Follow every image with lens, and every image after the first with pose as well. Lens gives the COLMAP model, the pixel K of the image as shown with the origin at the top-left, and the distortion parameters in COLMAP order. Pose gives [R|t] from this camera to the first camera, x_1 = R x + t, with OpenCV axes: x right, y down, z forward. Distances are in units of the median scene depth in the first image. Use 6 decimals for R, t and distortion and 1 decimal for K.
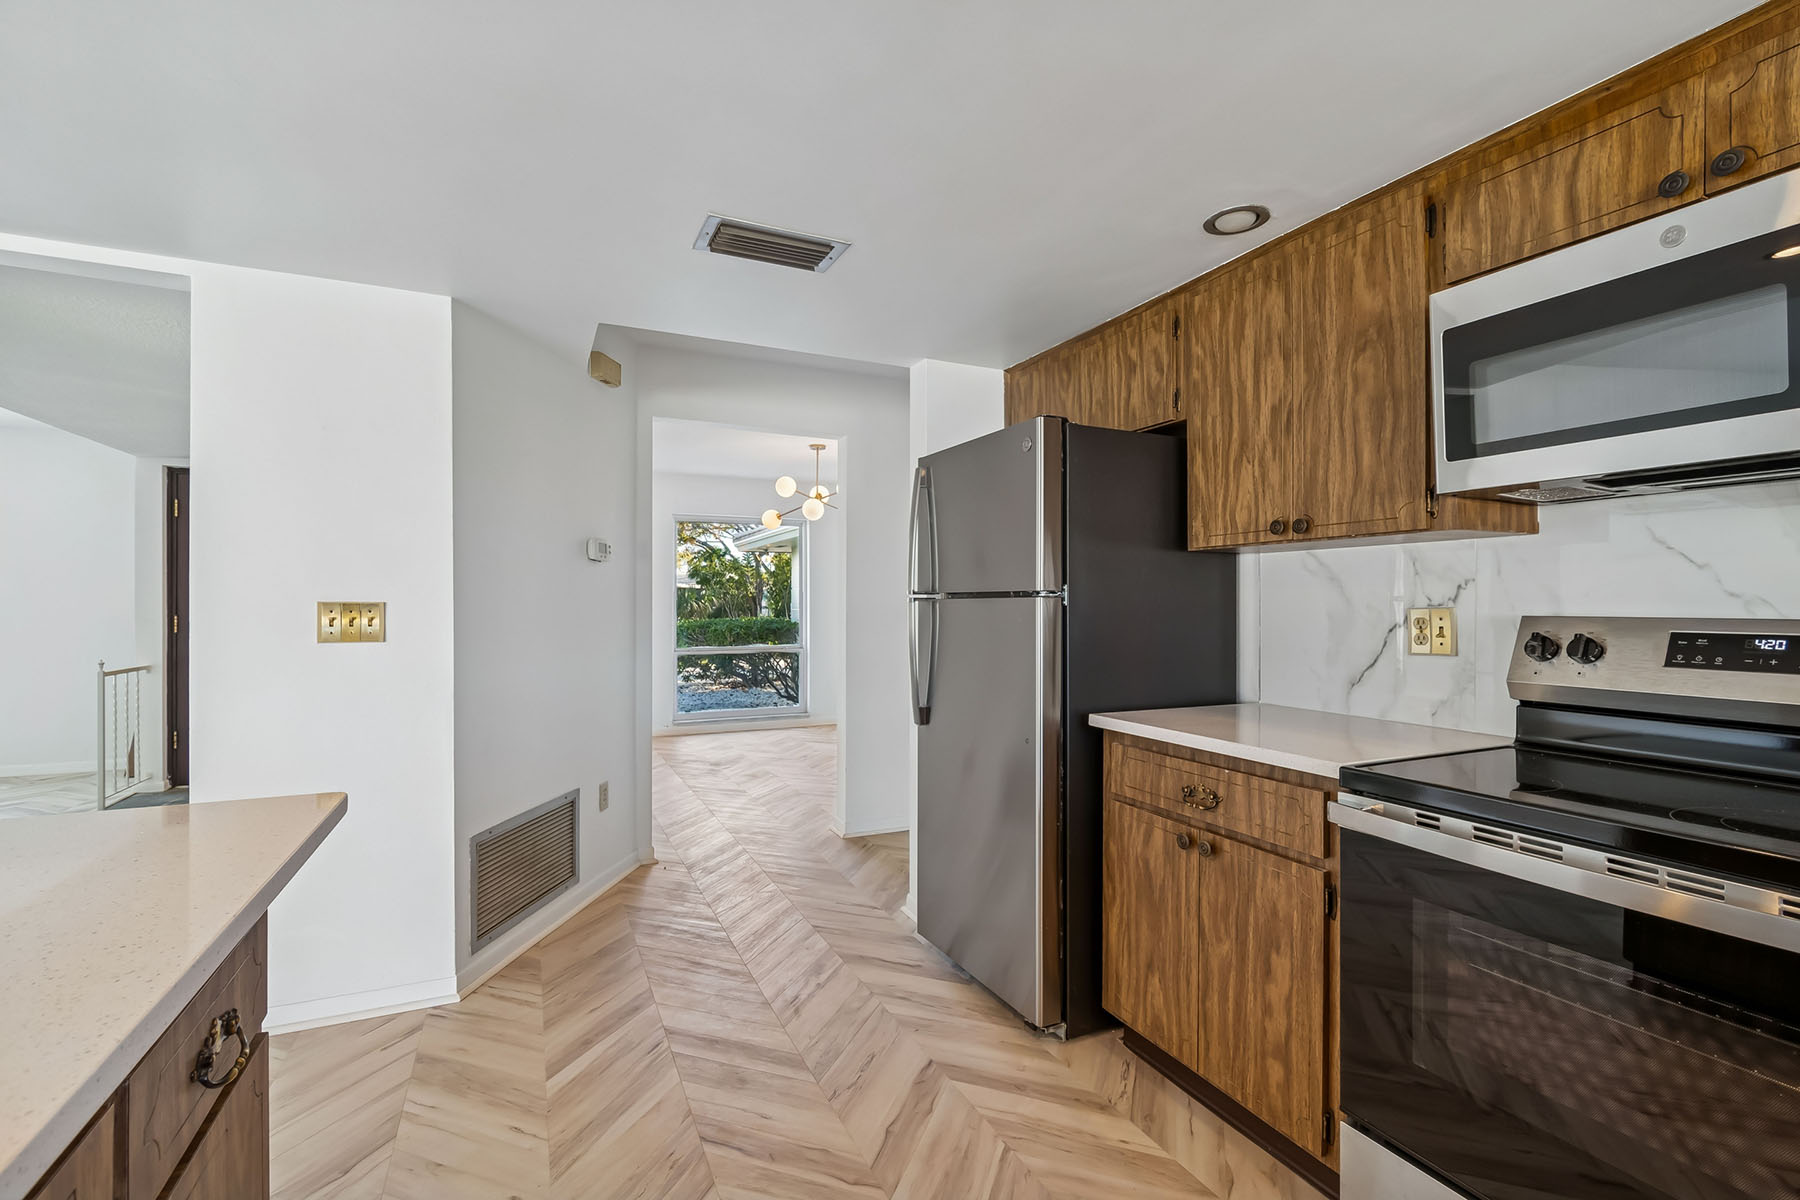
lens RADIAL K [[793.1, 0, 894.4], [0, 793.1, 609.0], [0, 0, 1]] dist [0.000276, -0.000336]
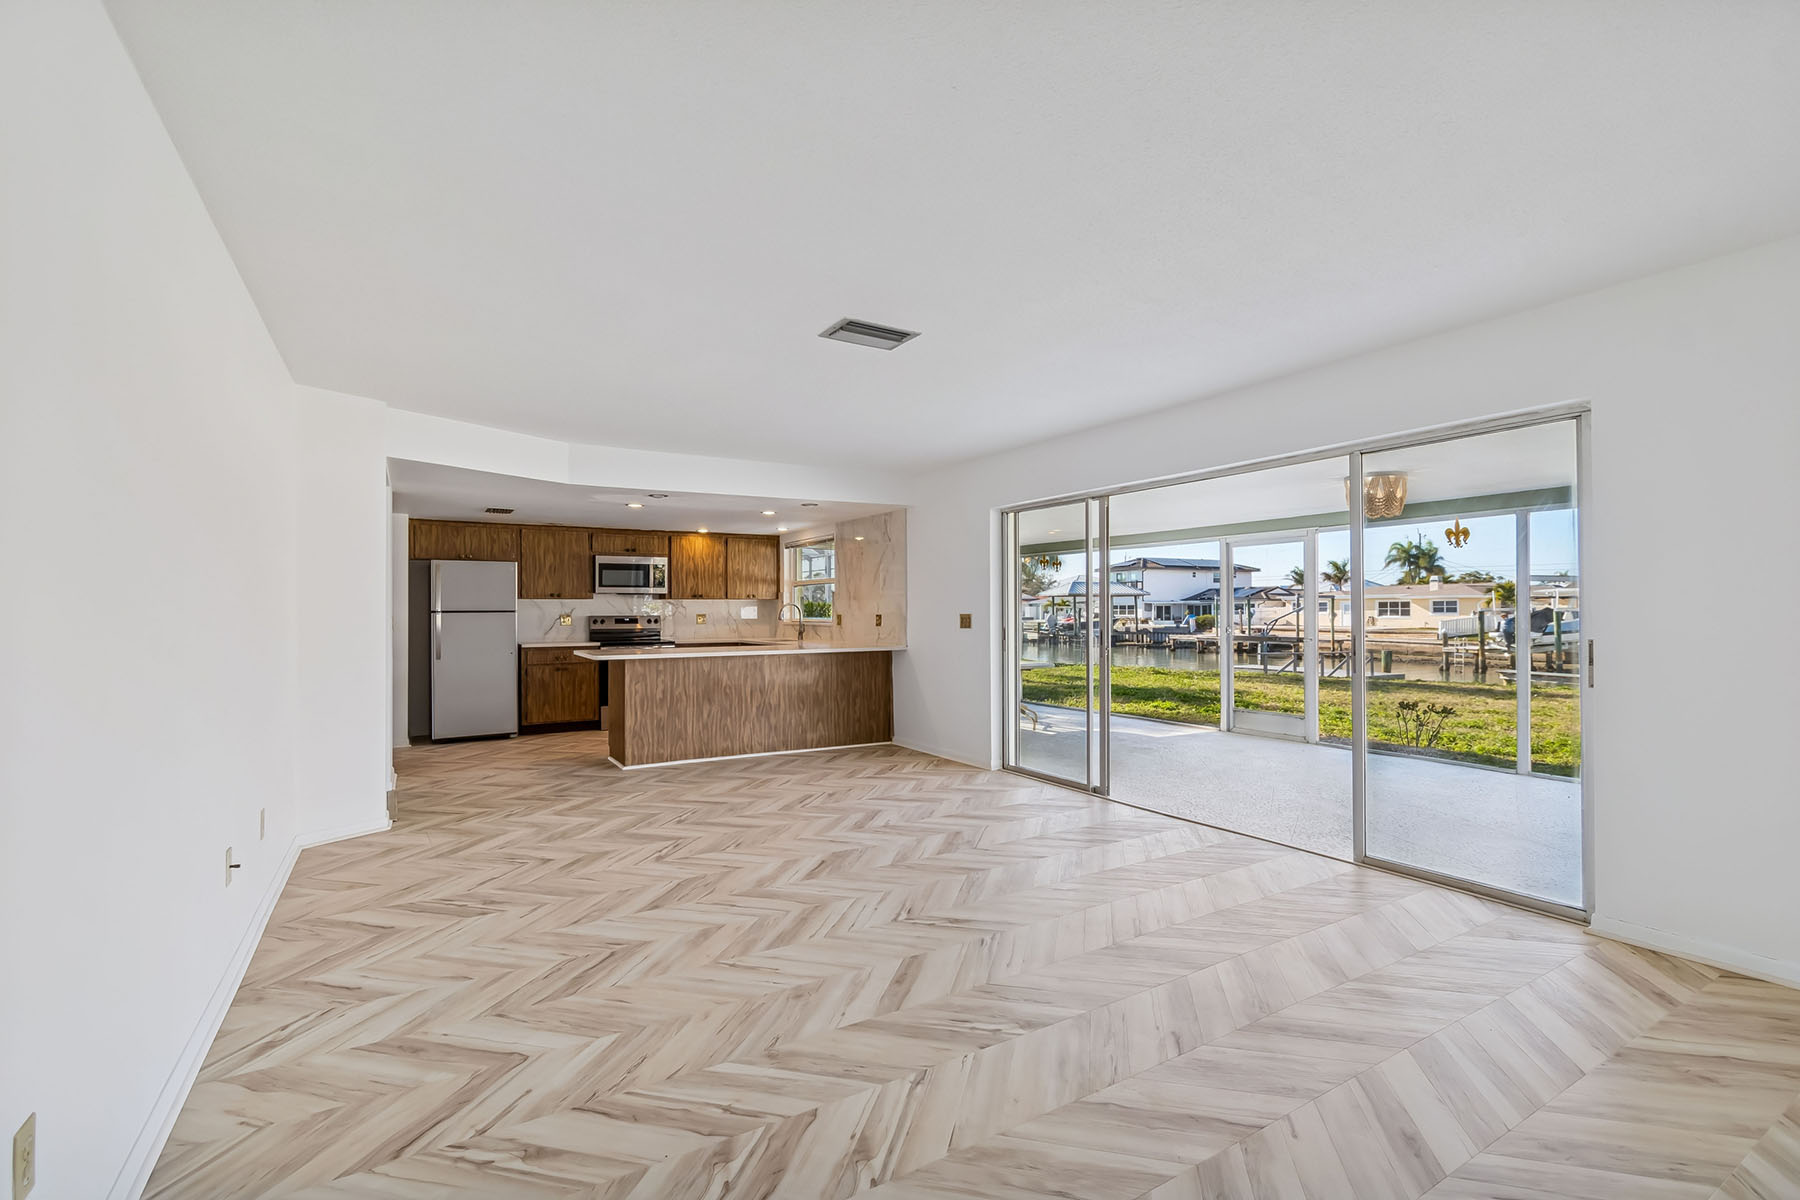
lens RADIAL K [[795.2, 0, 903.3], [0, 795.2, 596.8], [0, 0, 1]] dist [0.000337, -0.000515]
pose [[-0.108733, 0.015397, 0.993952, -4.019798], [0.009534, 0.999850, -0.014446, -0.018134], [-0.994025, 0.007905, -0.108864, -0.387002]]
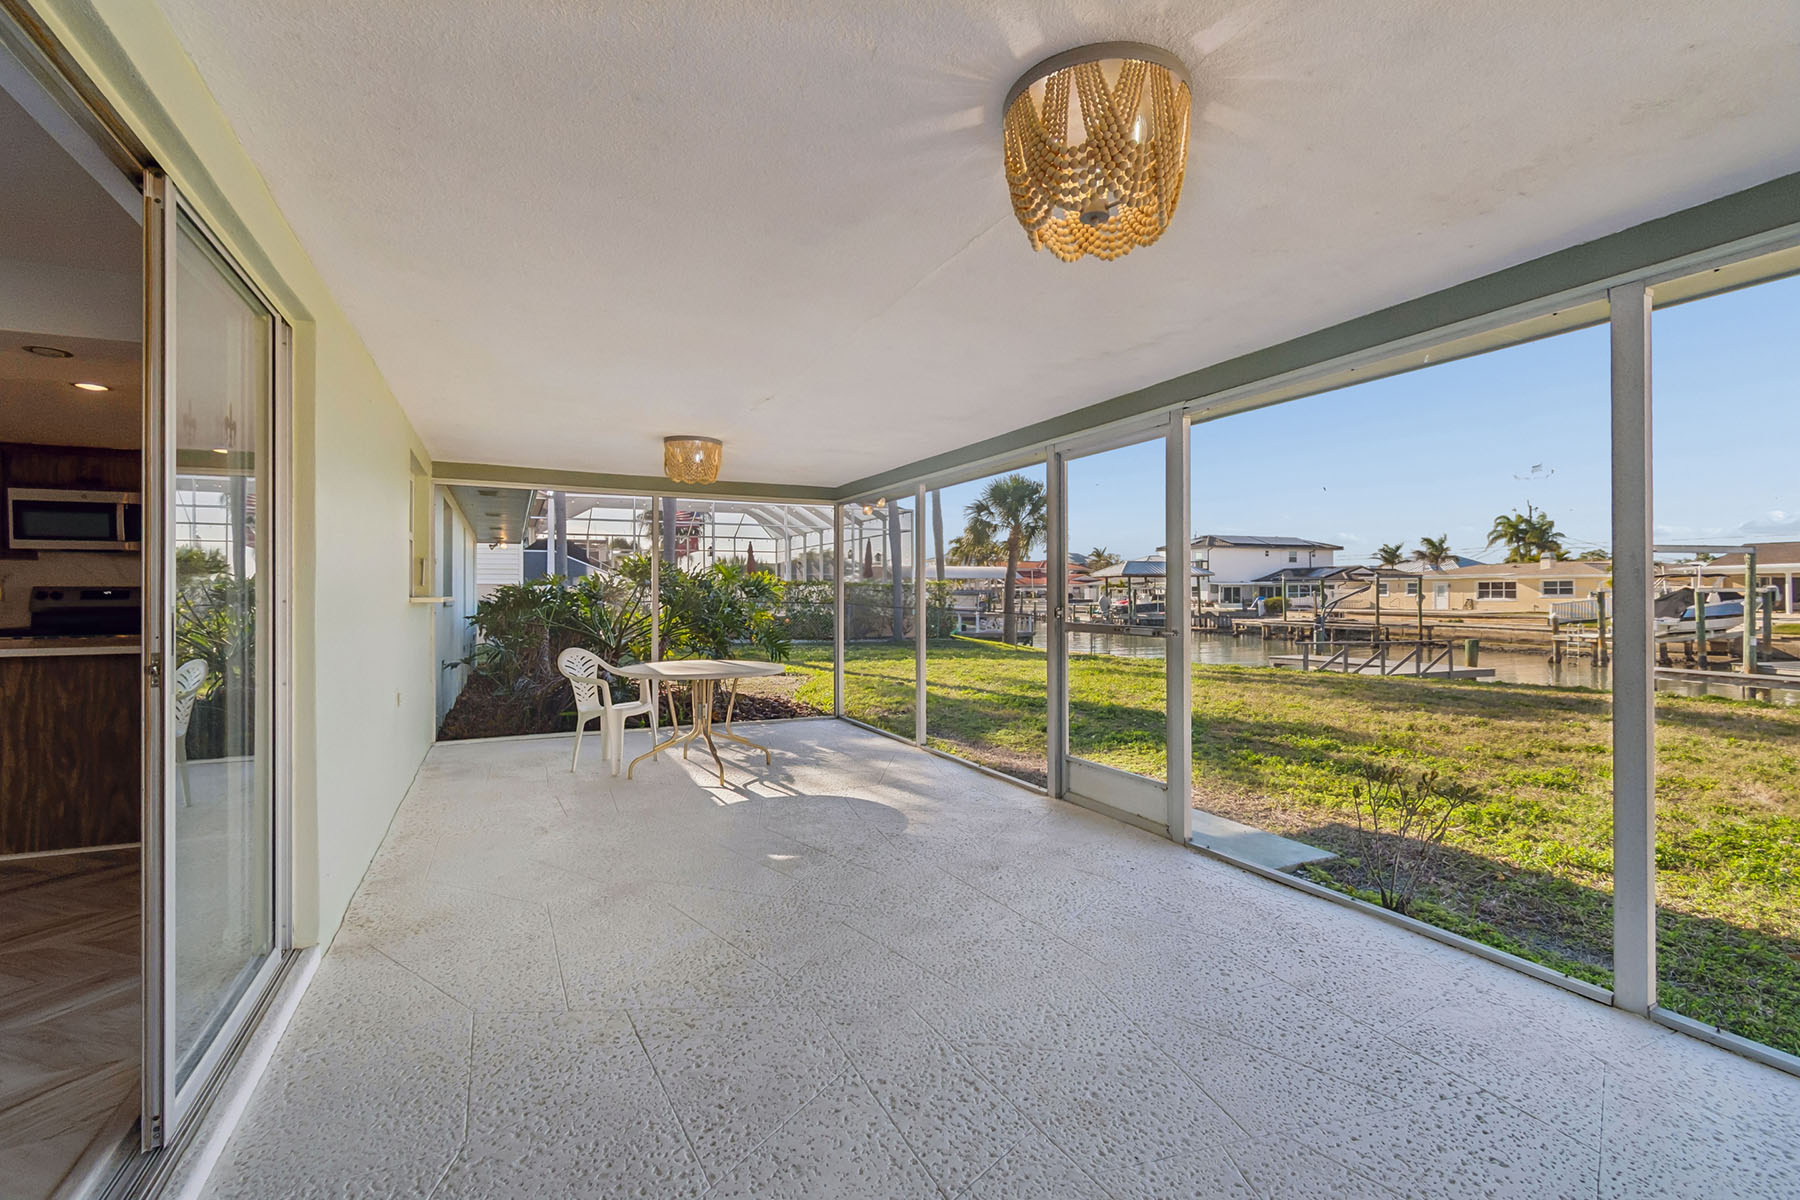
lens RADIAL K [[805.2, 0, 901.8], [0, 805.2, 581.7], [0, 0, 1]] dist [0.001692, -0.000267]
pose [[-0.018461, 0.012700, 0.999749, -2.236132], [0.009396, 0.999877, -0.012529, 0.058427], [-0.999785, 0.009162, -0.018578, -2.160051]]
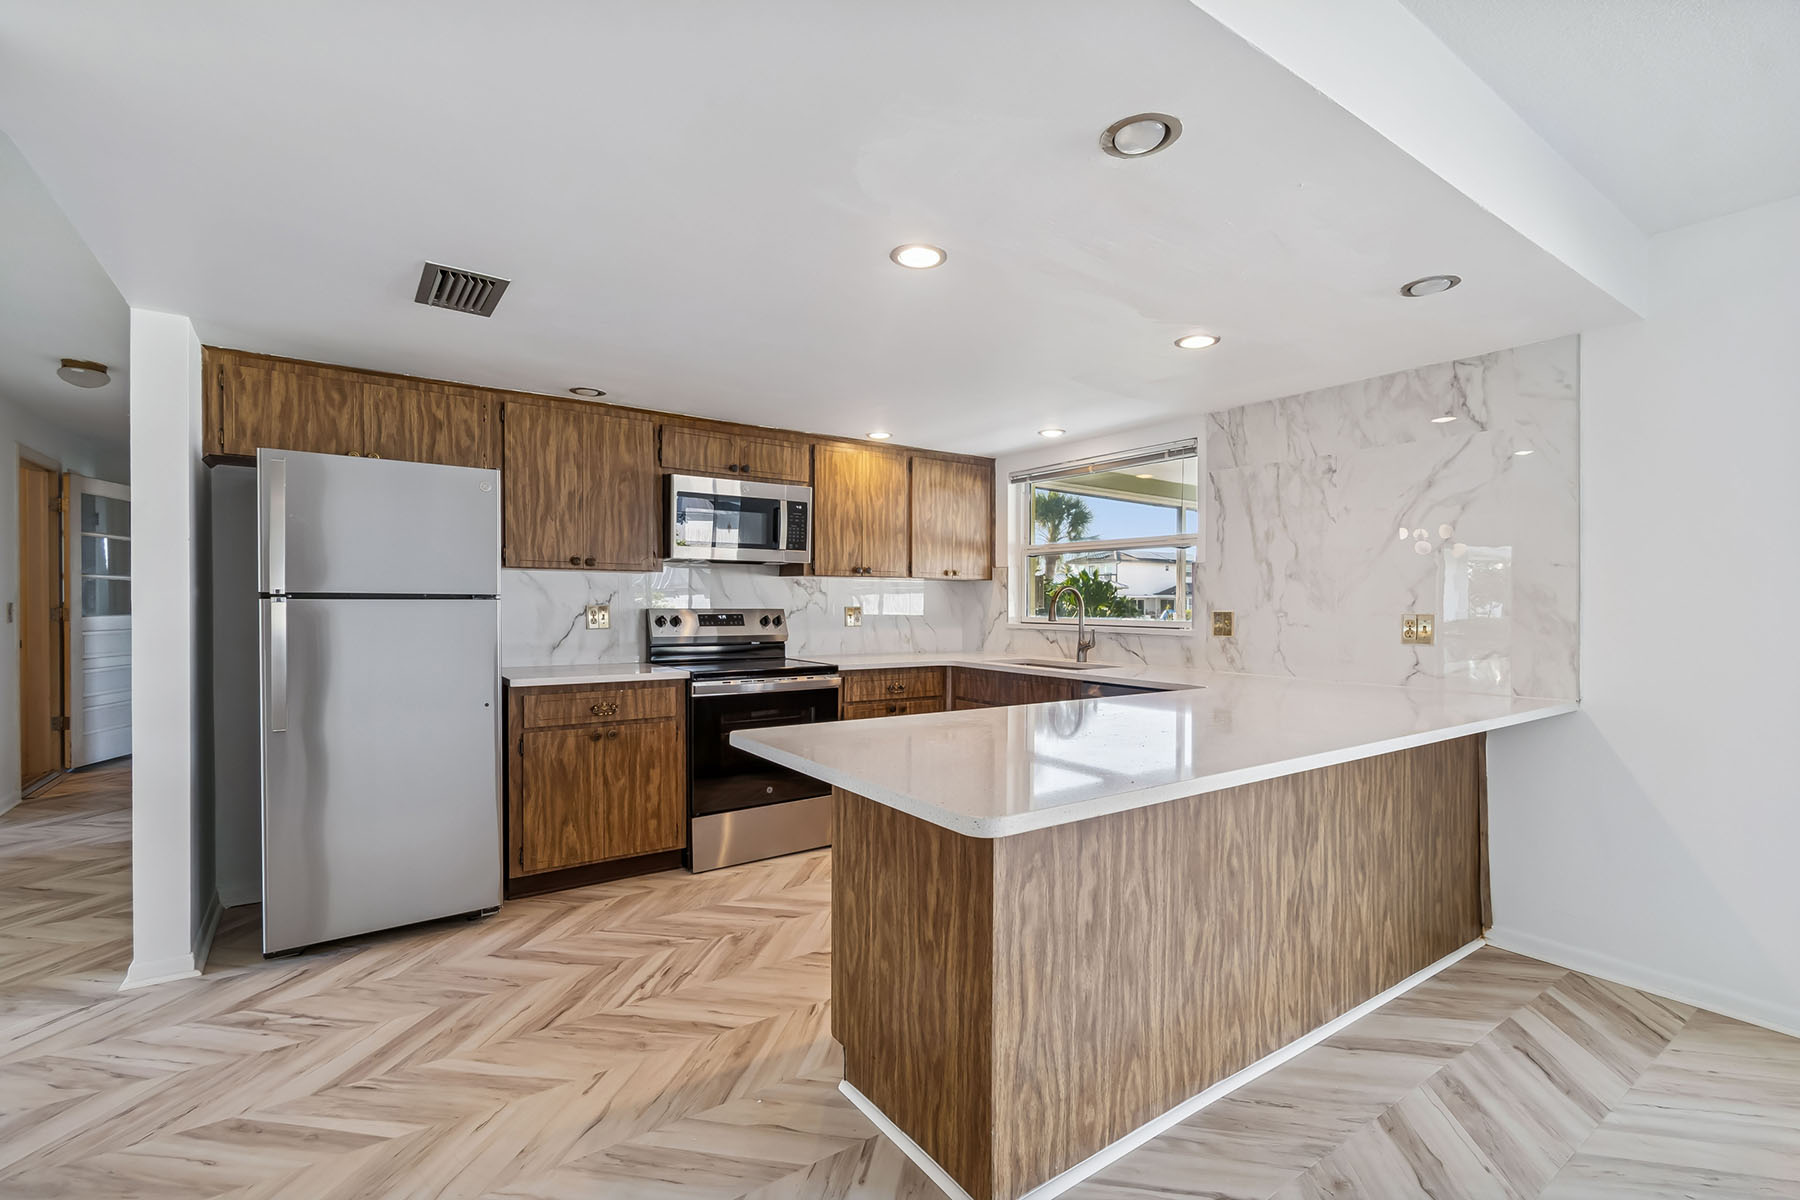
lens RADIAL K [[793.1, 0, 894.4], [0, 793.1, 609.0], [0, 0, 1]] dist [0.000276, -0.000336]
pose [[-0.167957, -0.011678, 0.985725, -1.474685], [-0.001184, 0.999931, 0.011645, -0.016815], [-0.985794, 0.000789, -0.167959, 0.616468]]
